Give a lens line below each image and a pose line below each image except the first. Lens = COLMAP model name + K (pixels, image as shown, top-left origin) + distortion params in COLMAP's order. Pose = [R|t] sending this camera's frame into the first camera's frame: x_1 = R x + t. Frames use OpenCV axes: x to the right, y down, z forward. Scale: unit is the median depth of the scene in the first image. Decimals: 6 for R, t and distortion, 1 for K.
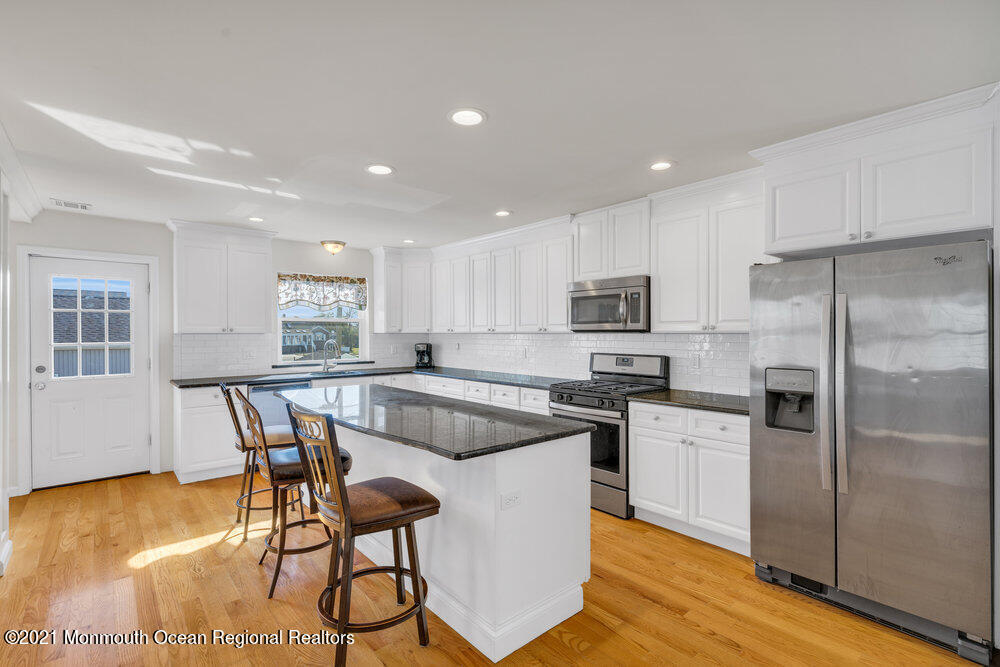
lens RADIAL K [[459.2, 0, 500.2], [0, 459.2, 332.2], [0, 0, 1]] dist [-0.003994, 0.001858]
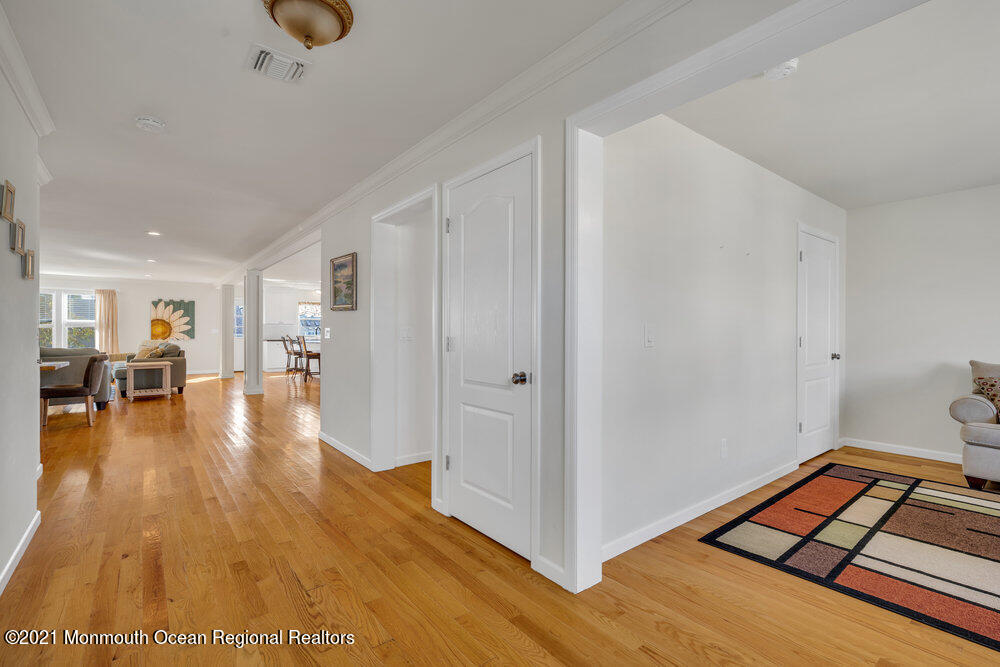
lens RADIAL K [[459.2, 0, 496.4], [0, 459.2, 331.9], [0, 0, 1]] dist [-0.003994, 0.001858]
pose [[0.998428, 0.003832, -0.055919, 1.044797], [-0.003678, 0.999989, 0.002869, 0.044925], [0.055929, -0.002659, 0.998431, -2.051518]]
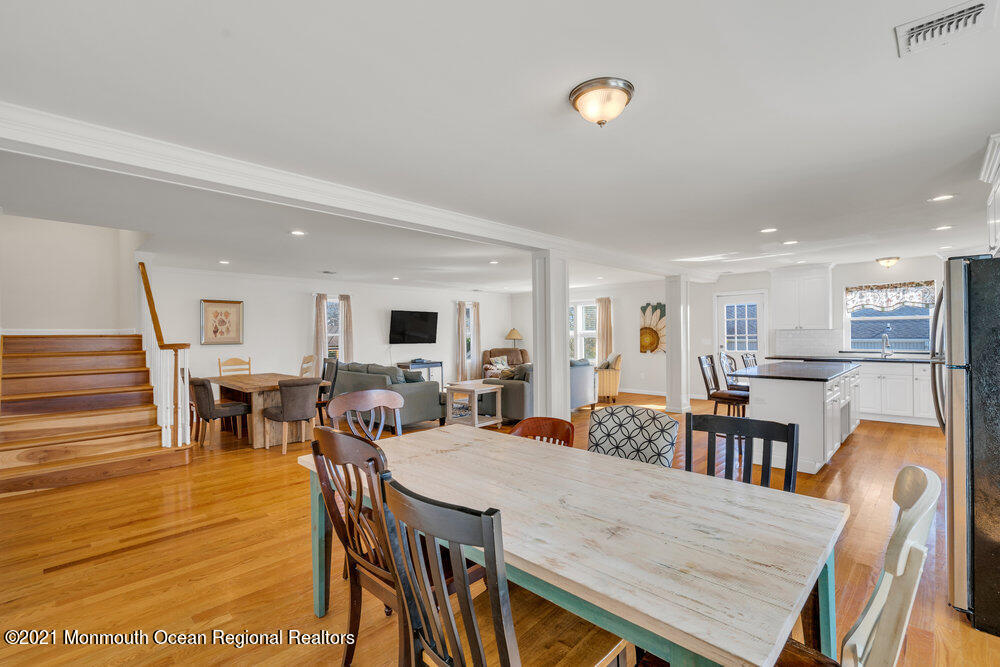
lens RADIAL K [[459.2, 0, 500.7], [0, 459.2, 338.2], [0, 0, 1]] dist [-0.003994, 0.001858]
pose [[0.080513, 0.009867, -0.996705, 1.111732], [0.012082, 0.999868, 0.010874, 0.001894], [0.996680, -0.012917, 0.080384, -0.242800]]
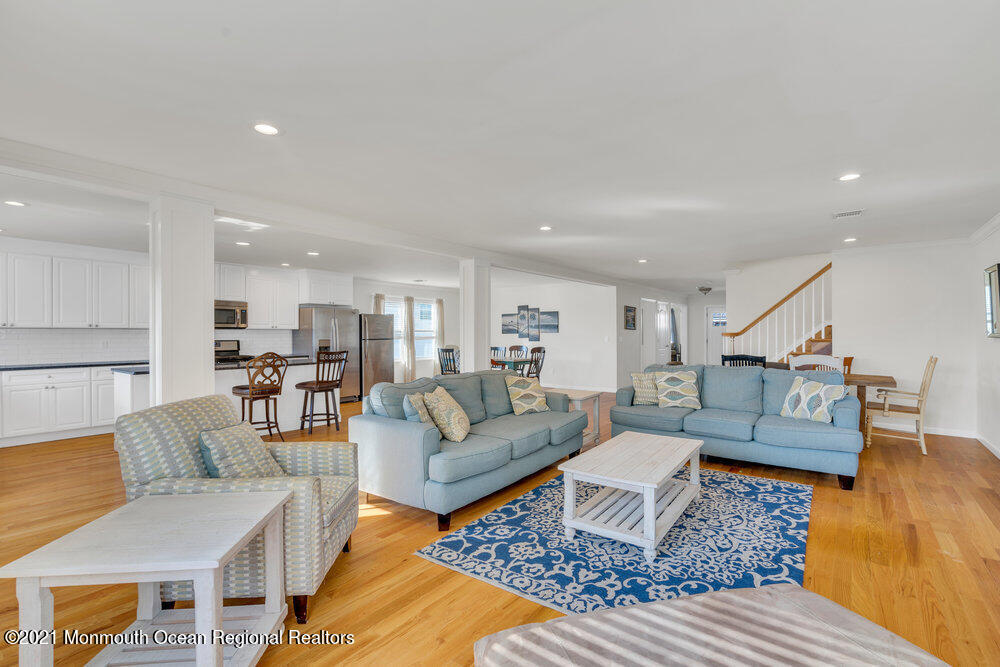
lens RADIAL K [[459.2, 0, 495.8], [0, 459.2, 334.7], [0, 0, 1]] dist [-0.003994, 0.001858]
pose [[-0.202118, -0.001476, 0.979360, -1.765407], [-0.000258, 0.999999, 0.001454, 0.022798], [-0.979361, 0.000042, -0.202118, 0.276874]]
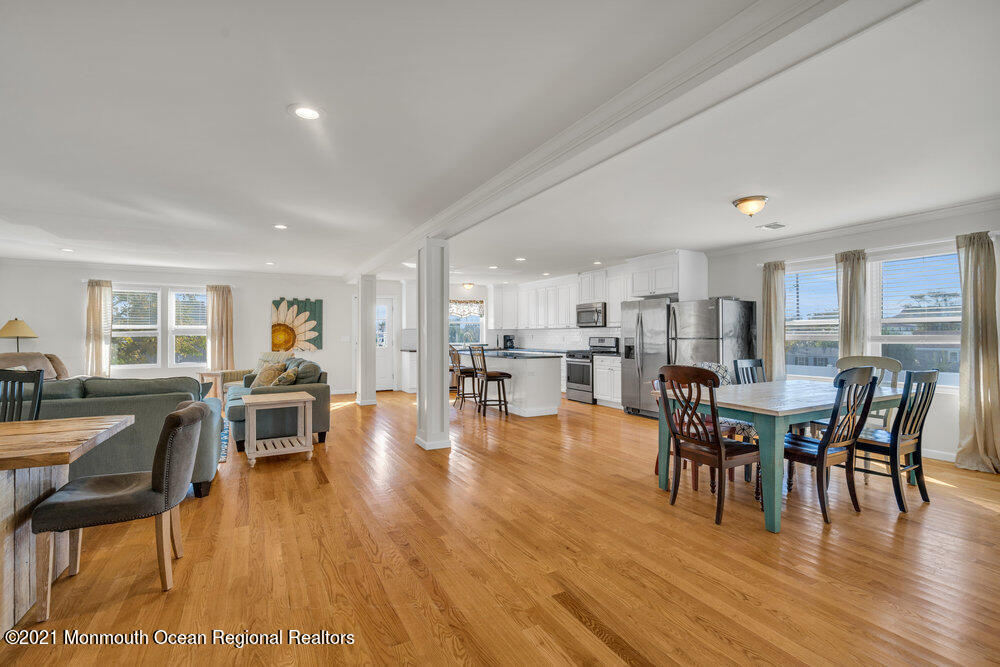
lens RADIAL K [[459.2, 0, 502.5], [0, 459.2, 333.3], [0, 0, 1]] dist [-0.003994, 0.001858]
pose [[0.976533, -0.002126, -0.215359, 0.278021], [0.001668, 0.999996, -0.002308, 0.032822], [0.215363, 0.001894, 0.976532, -1.214382]]
